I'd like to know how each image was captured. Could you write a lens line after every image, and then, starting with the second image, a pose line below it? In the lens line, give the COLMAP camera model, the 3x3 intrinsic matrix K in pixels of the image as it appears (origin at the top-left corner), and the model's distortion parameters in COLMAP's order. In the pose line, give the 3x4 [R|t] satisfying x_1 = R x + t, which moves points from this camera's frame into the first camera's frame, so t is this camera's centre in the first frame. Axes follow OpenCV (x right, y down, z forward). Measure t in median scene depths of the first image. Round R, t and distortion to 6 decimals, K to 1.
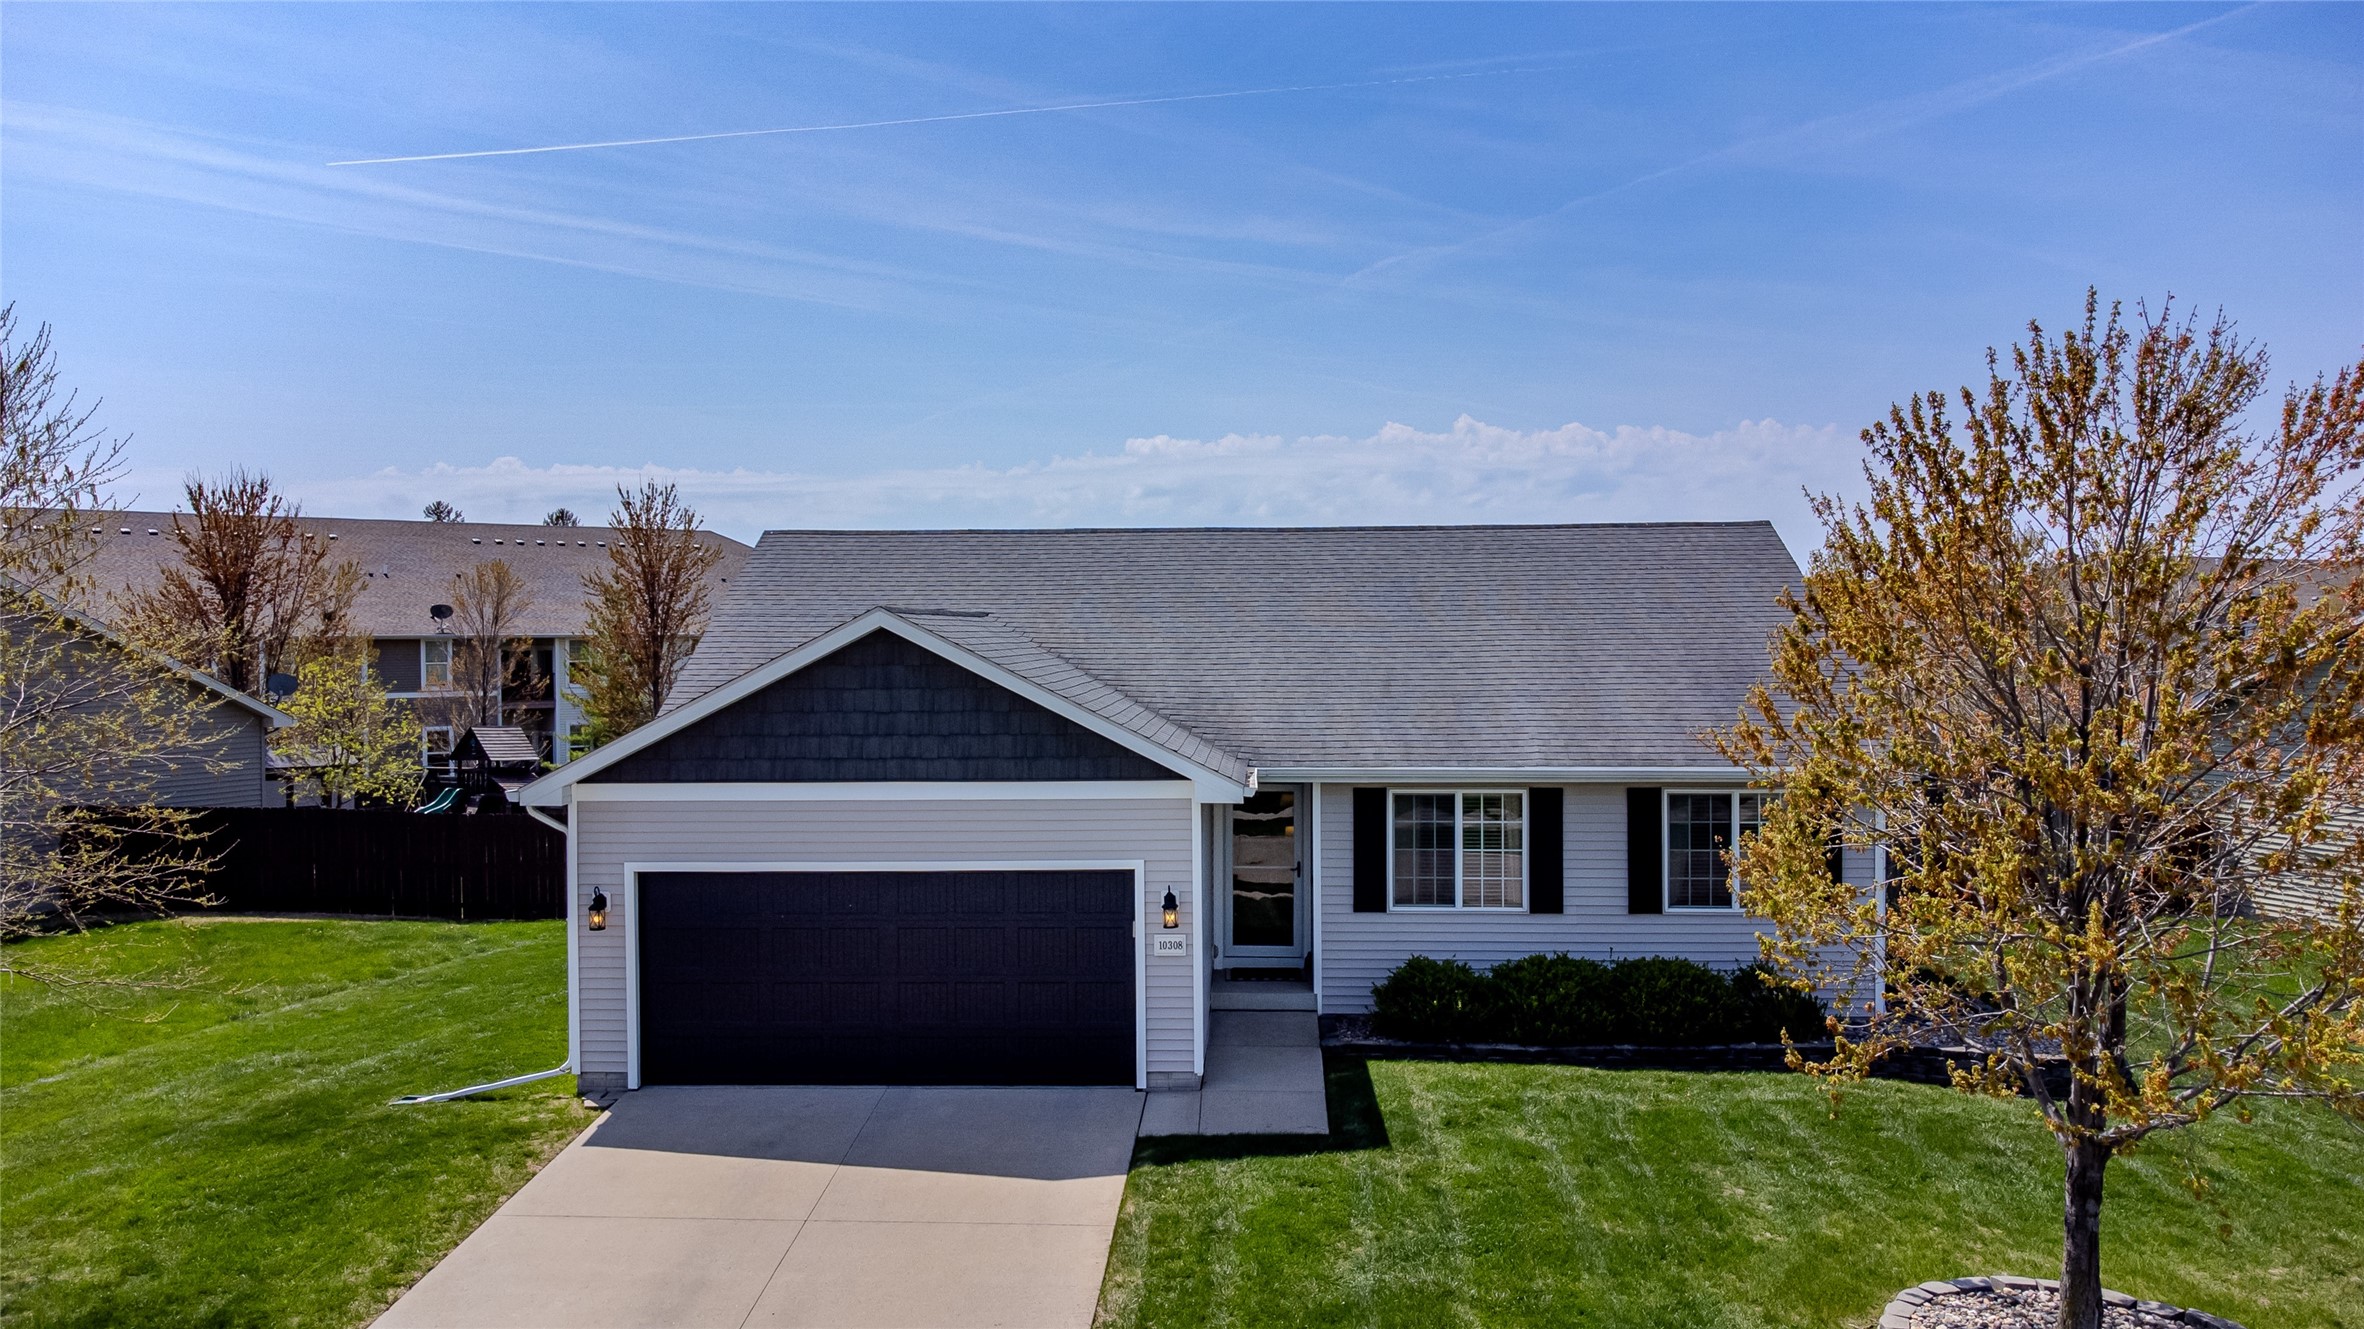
lens RADIAL K [[1798.9, 0, 1182.0], [0, 1798.9, 664.5], [0, 0, 1]] dist [0.005064, 0.050316]
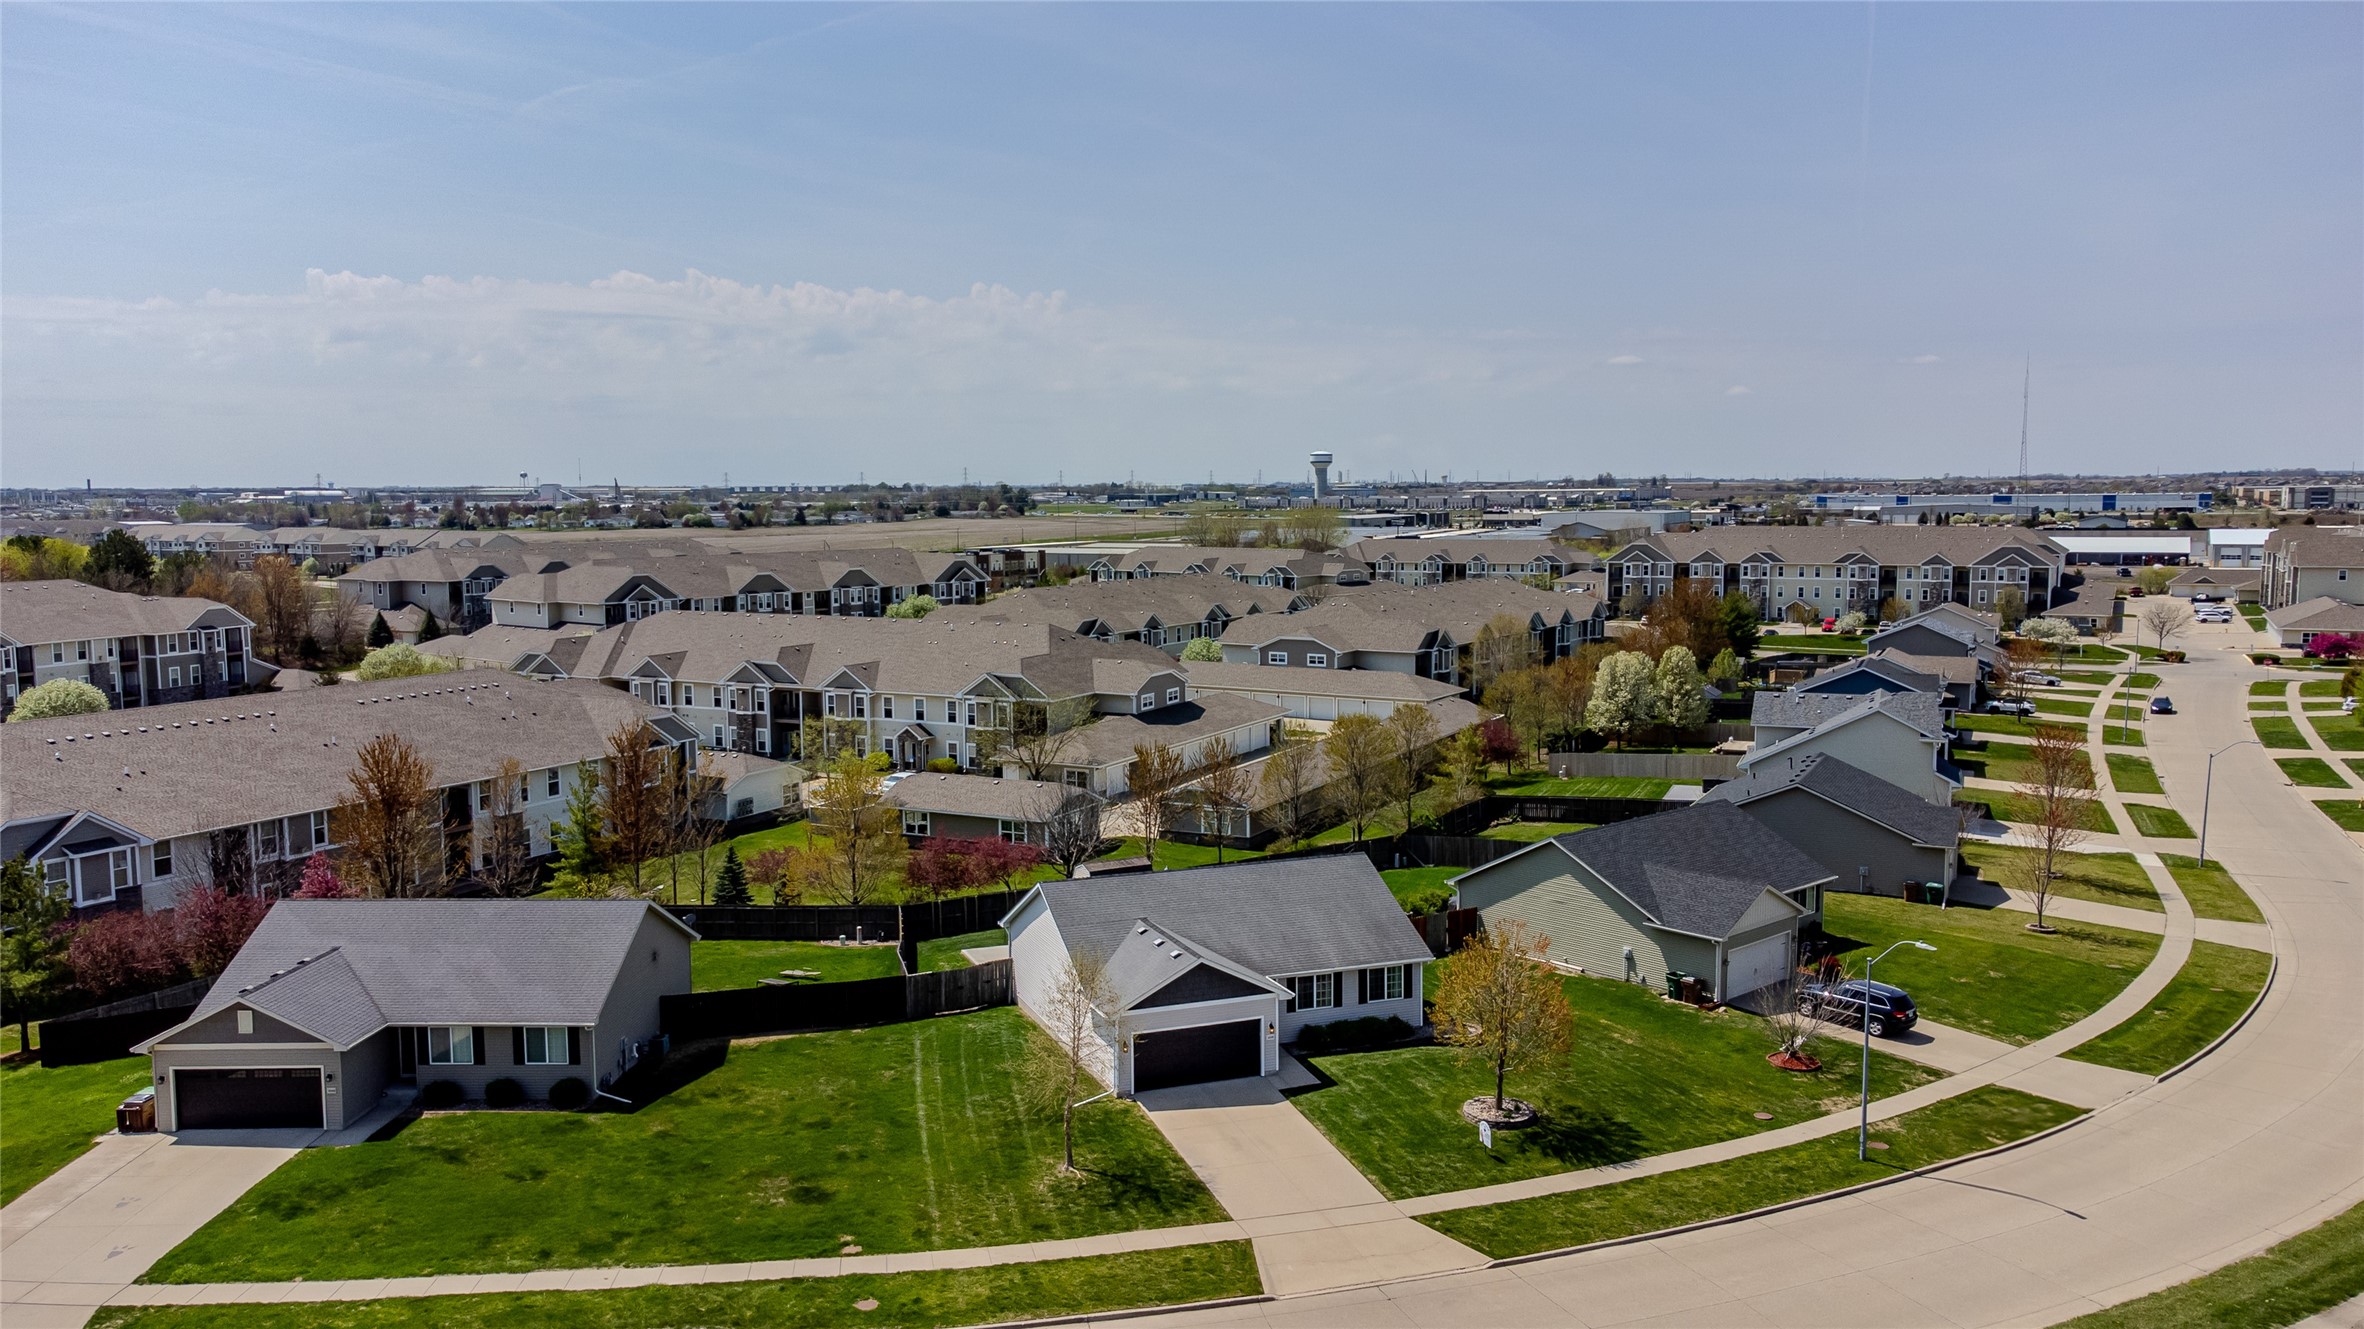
lens RADIAL K [[1768.9, 0, 1174.9], [0, 1768.9, 607.4], [0, 0, 1]] dist [0.042821, 0.049294]
pose [[0.919206, -0.029093, 0.392700, -1.631245], [0.009973, 0.998667, 0.050641, -0.934528], [-0.393650, -0.042633, 0.918271, -2.292730]]
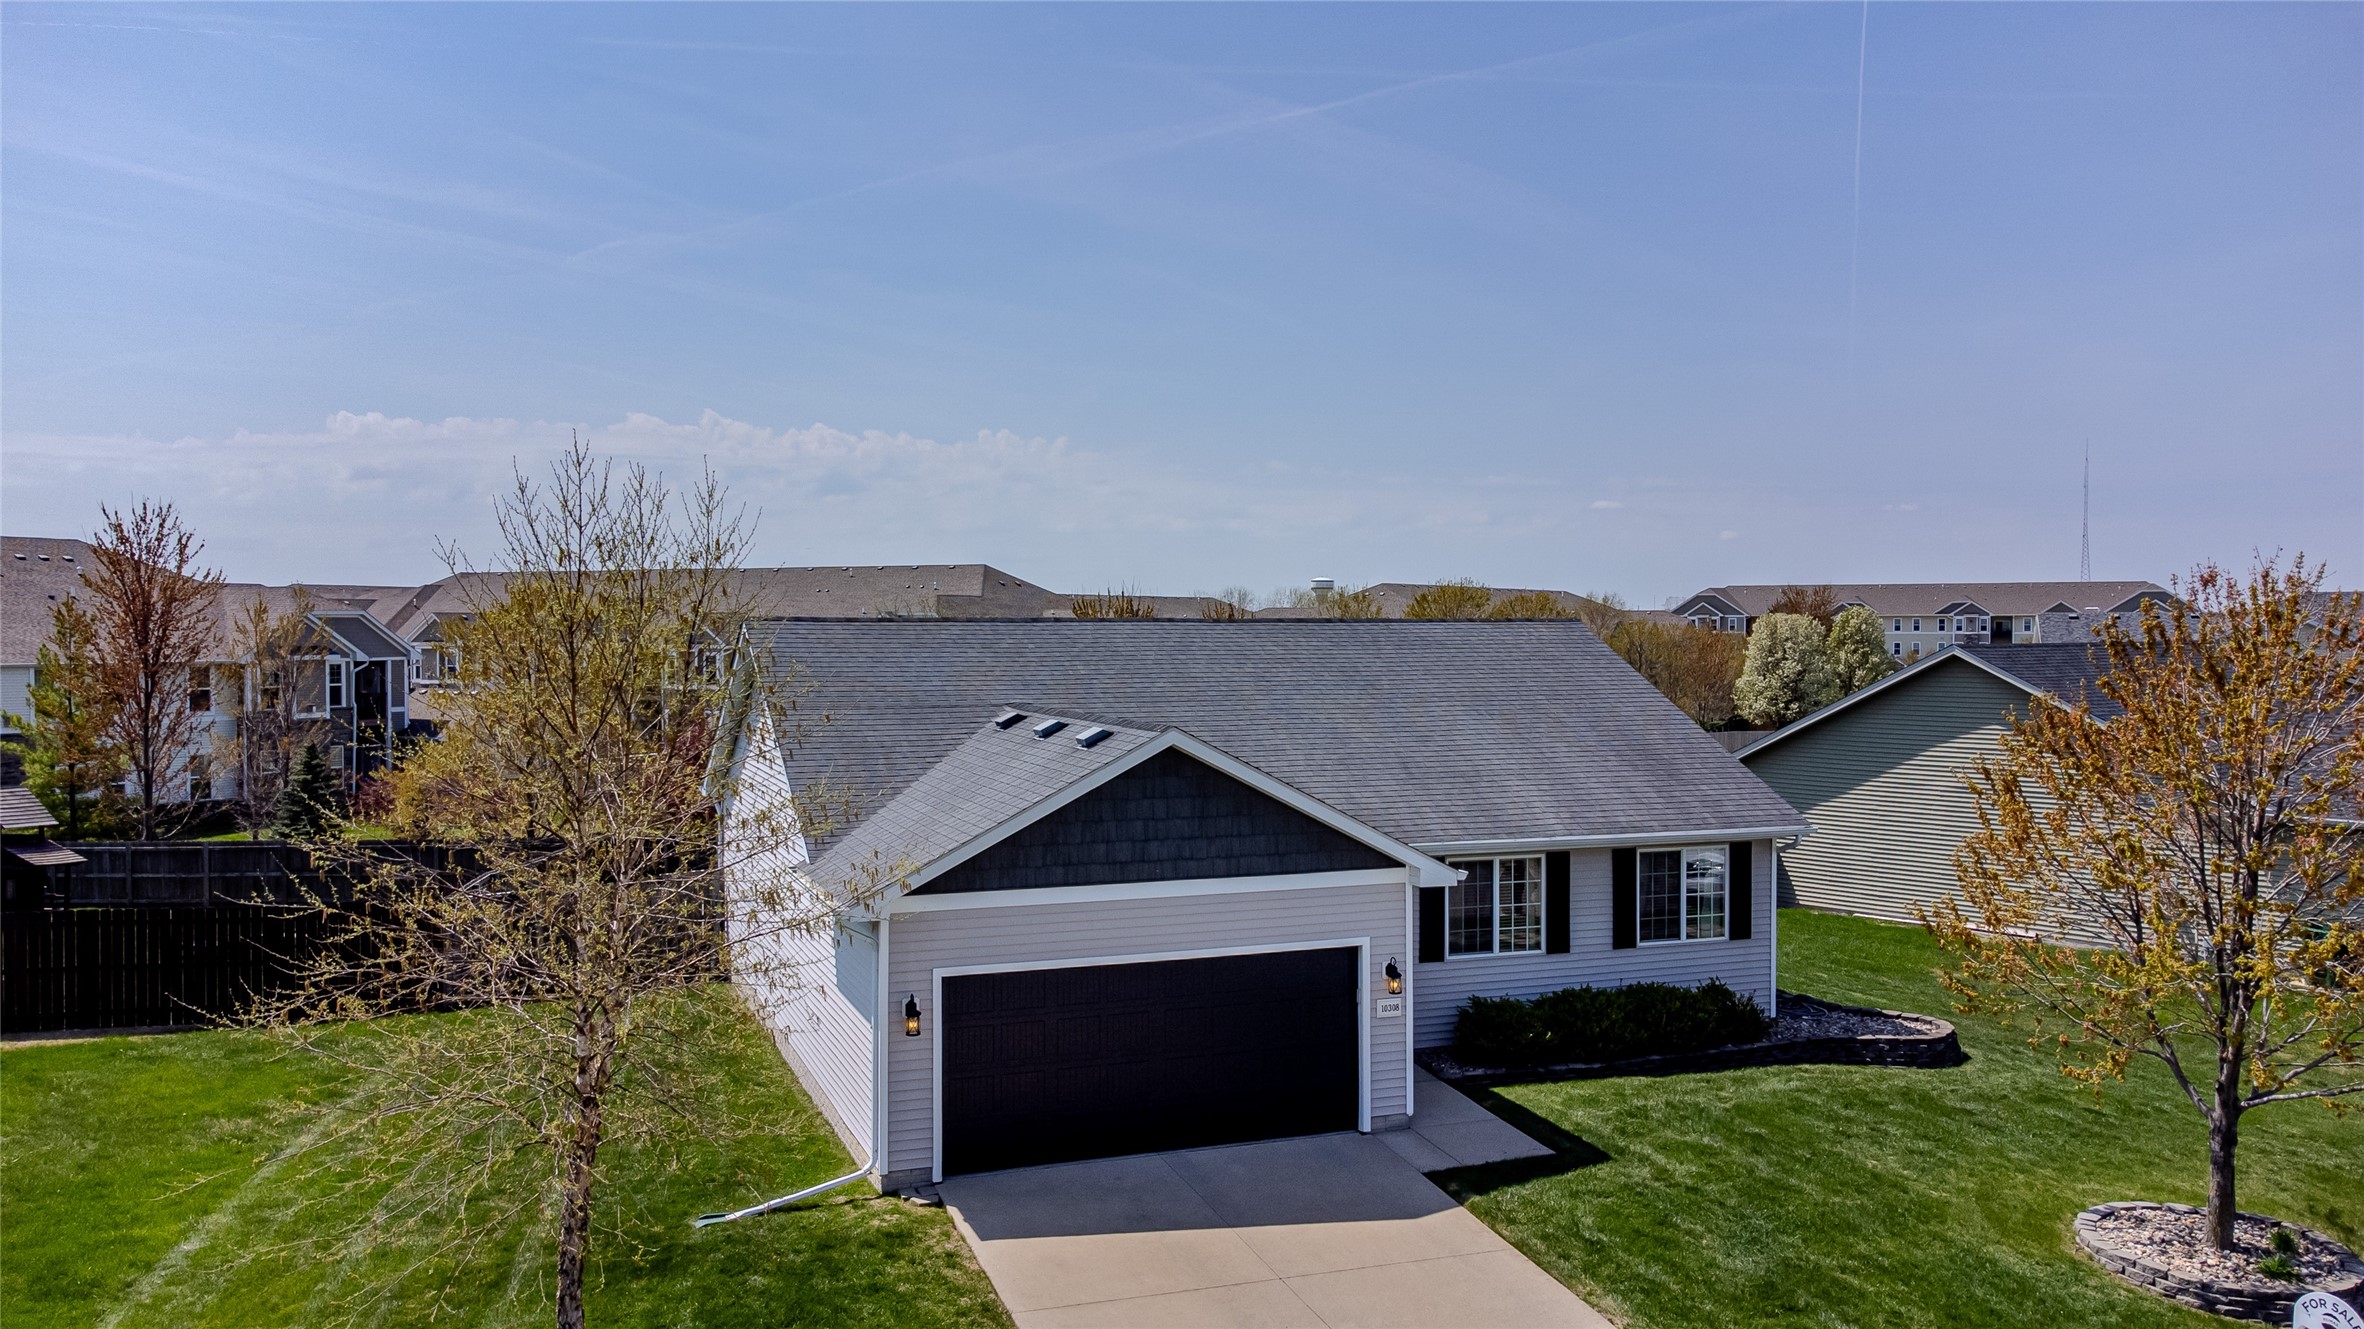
lens RADIAL K [[1775.5, 0, 1182.0], [0, 1775.5, 664.5], [0, 0, 1]] dist [-0.025225, 0.126642]
pose [[0.917304, -0.001321, 0.398187, -0.604946], [-0.000218, 0.999993, 0.003820, -0.074632], [-0.398189, -0.003590, 0.917297, -0.011424]]
